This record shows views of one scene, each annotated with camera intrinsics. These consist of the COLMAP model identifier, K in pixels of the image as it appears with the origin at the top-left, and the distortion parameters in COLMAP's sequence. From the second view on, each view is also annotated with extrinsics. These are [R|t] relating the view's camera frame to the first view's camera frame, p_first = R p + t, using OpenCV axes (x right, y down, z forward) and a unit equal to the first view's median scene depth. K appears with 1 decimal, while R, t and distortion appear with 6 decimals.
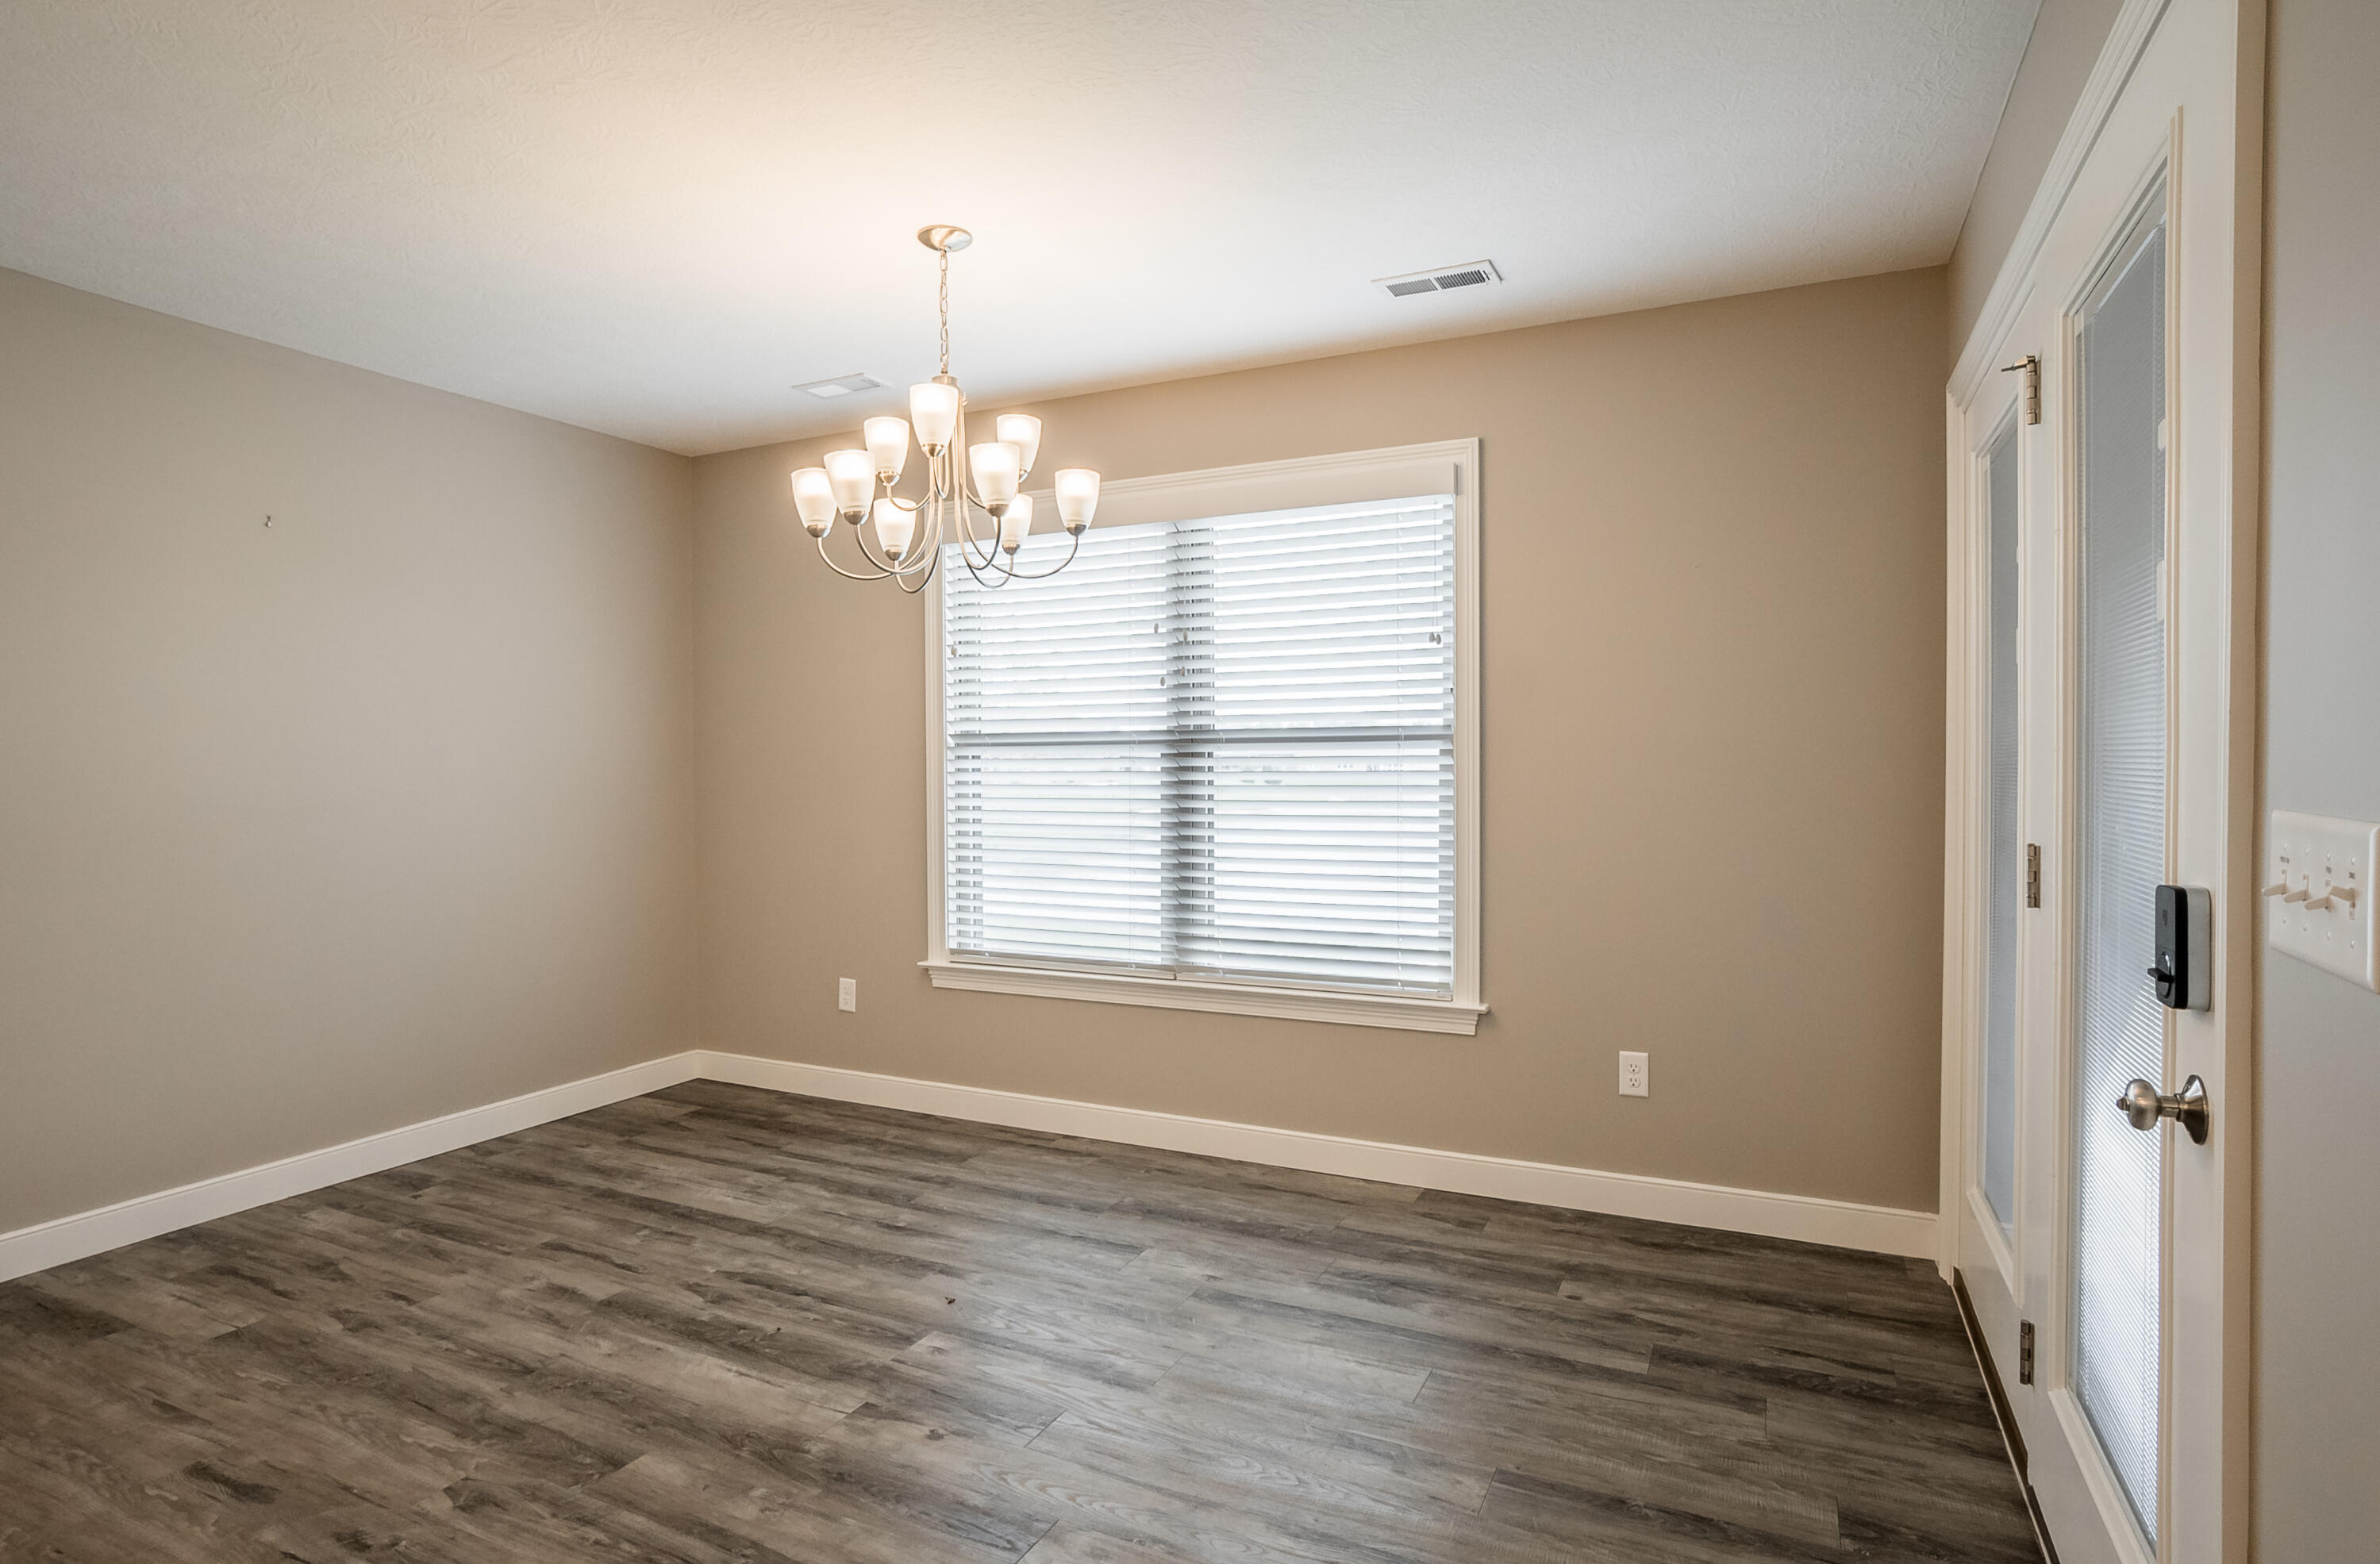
lens RADIAL K [[1233.3, 0, 1179.7], [0, 1233.3, 784.7], [0, 0, 1]] dist [-0.040899, 0.023923]
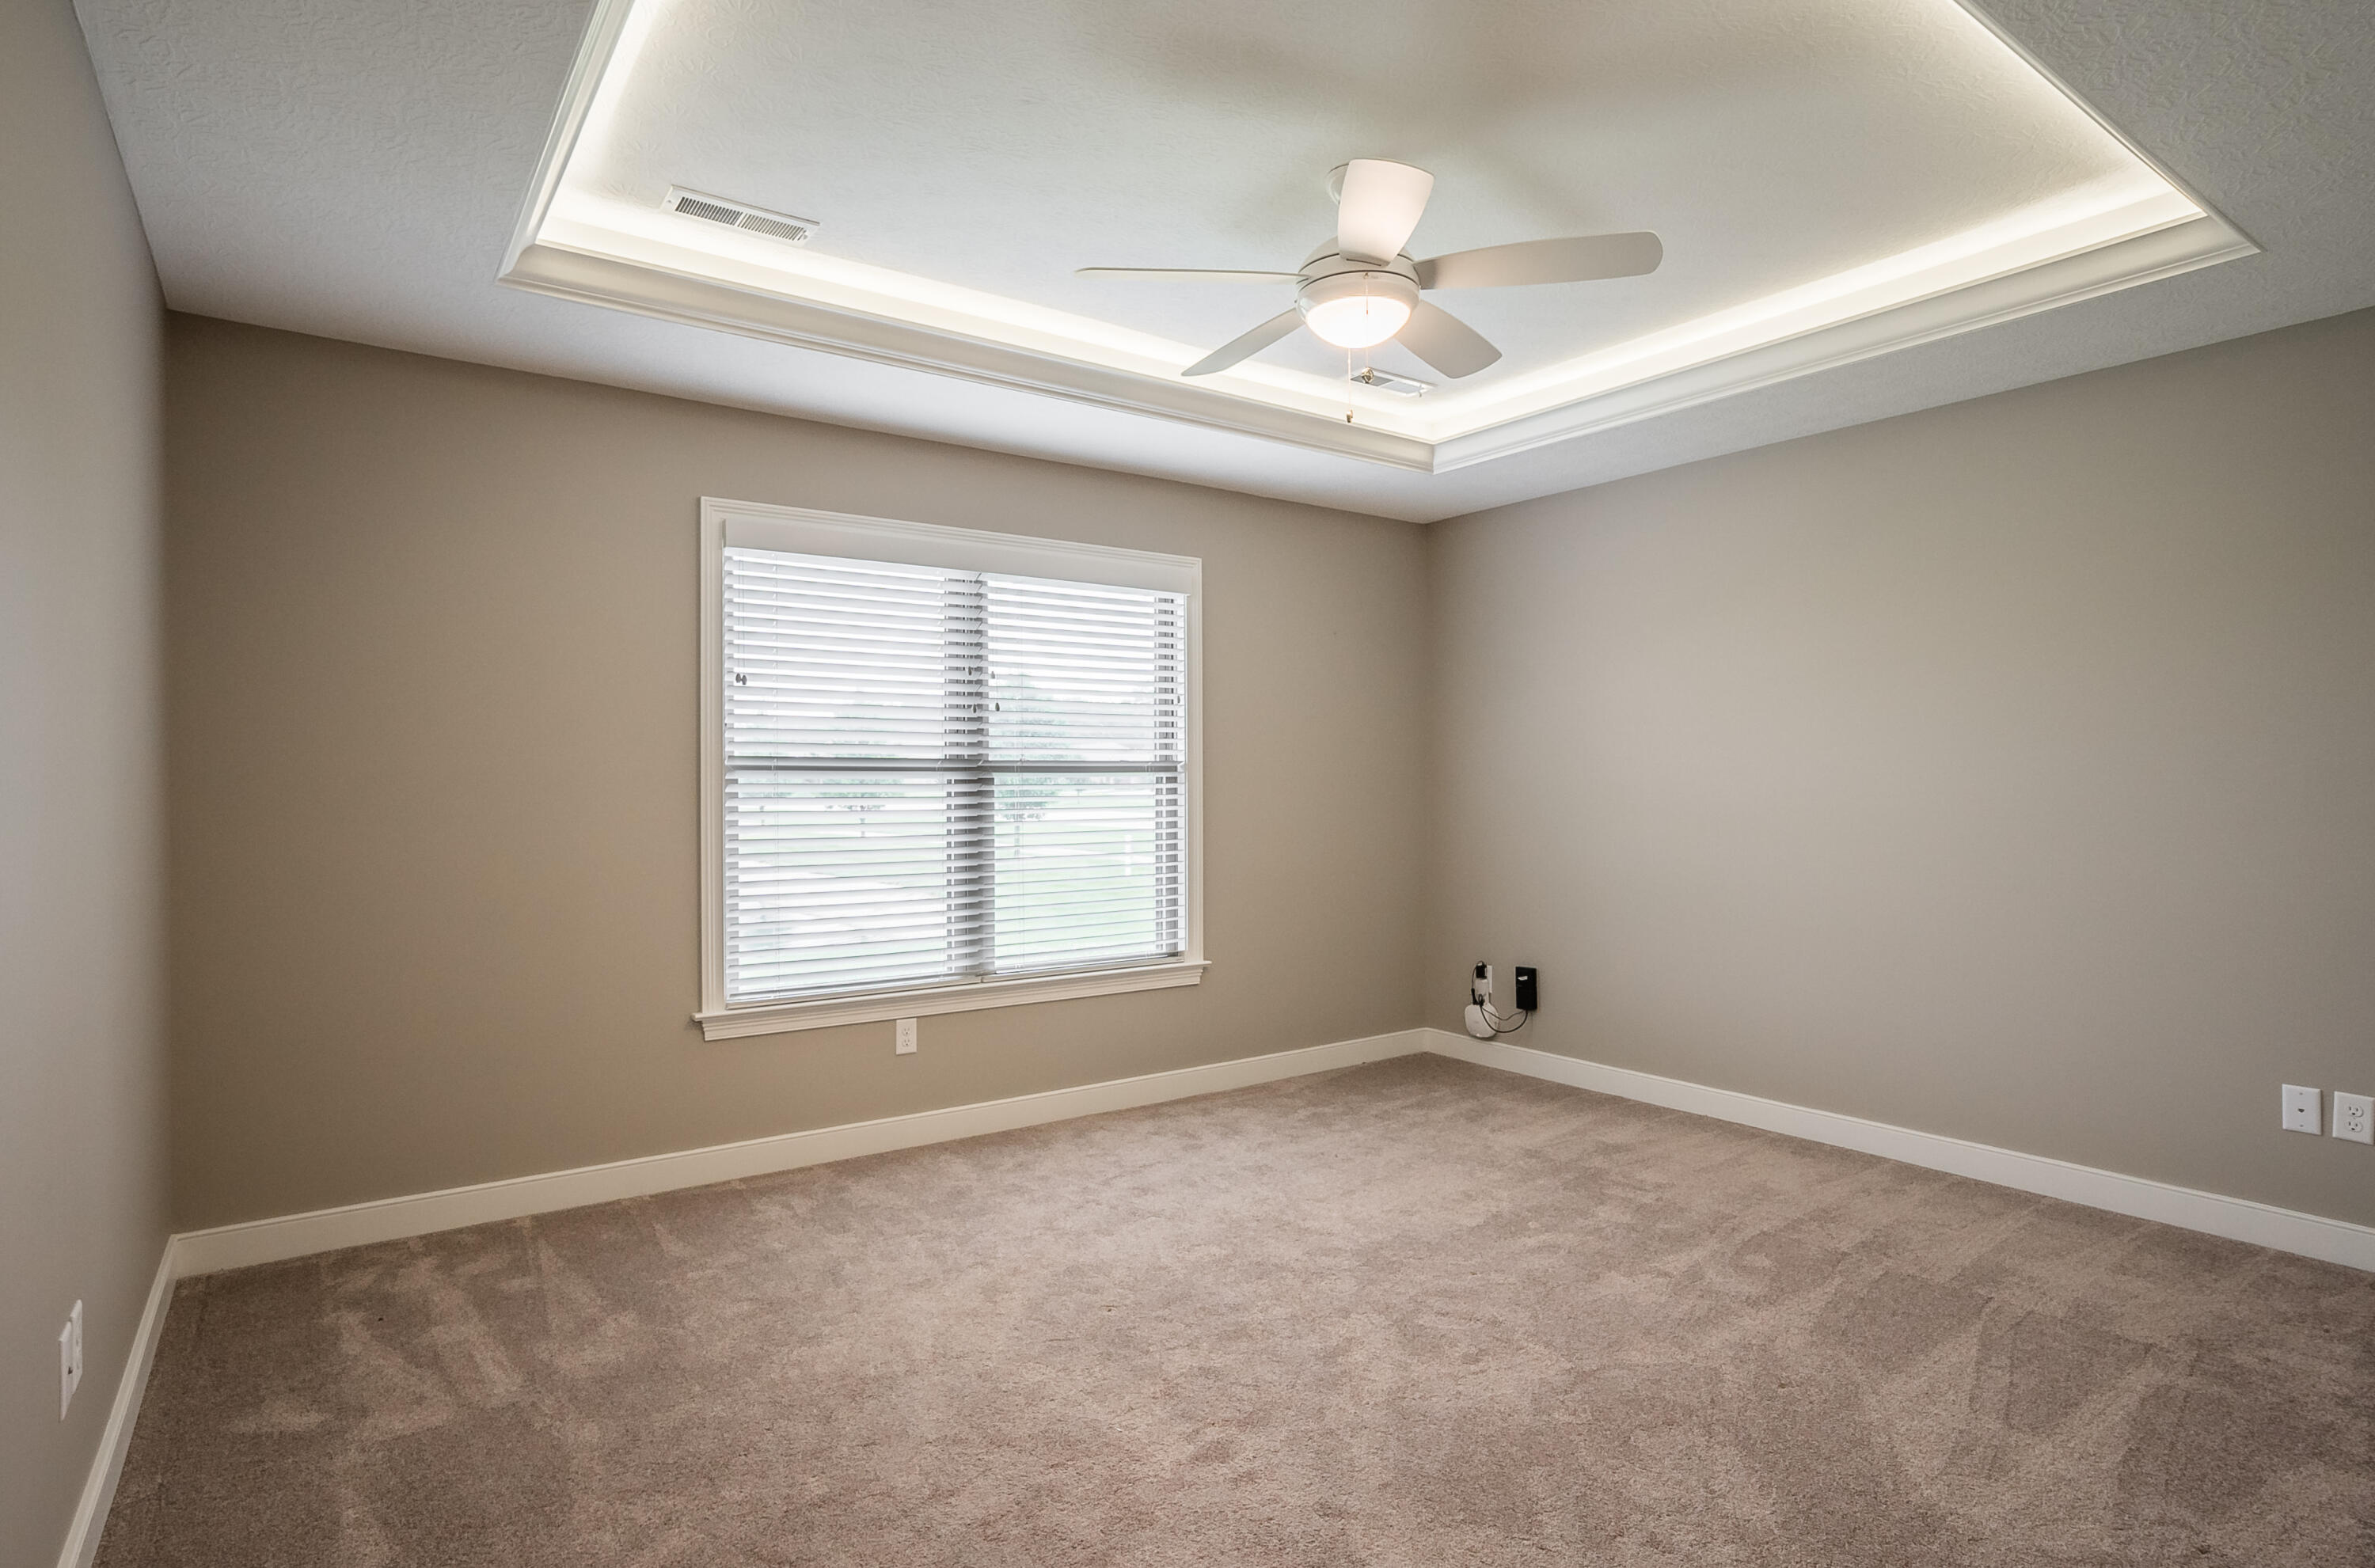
lens RADIAL K [[1230.7, 0, 1177.2], [0, 1230.7, 786.7], [0, 0, 1]] dist [-0.040899, 0.023923]
pose [[0.476436, 0.005766, 0.879190, -0.889336], [0.016923, 0.999733, -0.015727, 0.001425], [-0.879046, 0.022372, 0.476211, 0.305874]]
